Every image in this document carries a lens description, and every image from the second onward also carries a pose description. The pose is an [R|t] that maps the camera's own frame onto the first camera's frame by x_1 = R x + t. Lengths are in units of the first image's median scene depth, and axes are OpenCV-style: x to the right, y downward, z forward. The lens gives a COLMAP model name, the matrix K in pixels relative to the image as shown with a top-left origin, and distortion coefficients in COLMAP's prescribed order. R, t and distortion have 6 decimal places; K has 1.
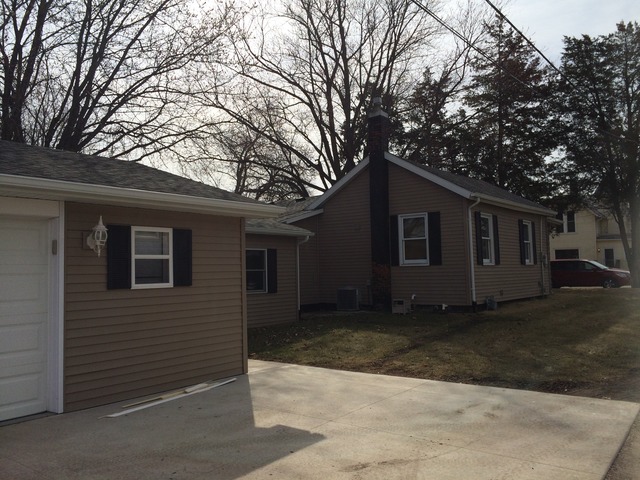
lens RADIAL K [[542.2, 0, 321.4], [0, 542.2, 242.6], [0, 0, 1]] dist [0.084879, -0.122421]
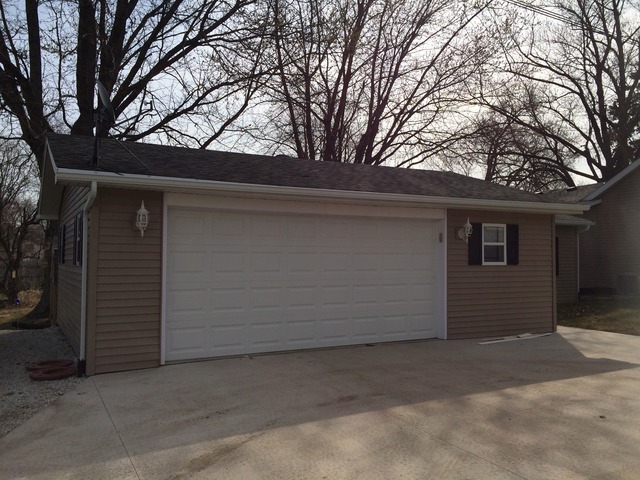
lens RADIAL K [[542.2, 0, 321.4], [0, 542.2, 242.6], [0, 0, 1]] dist [0.084879, -0.122421]
pose [[0.908413, 0.006053, -0.418031, -0.028056], [0.004040, 0.999721, 0.023254, -0.003188], [0.418055, -0.022813, 0.908135, -0.126845]]
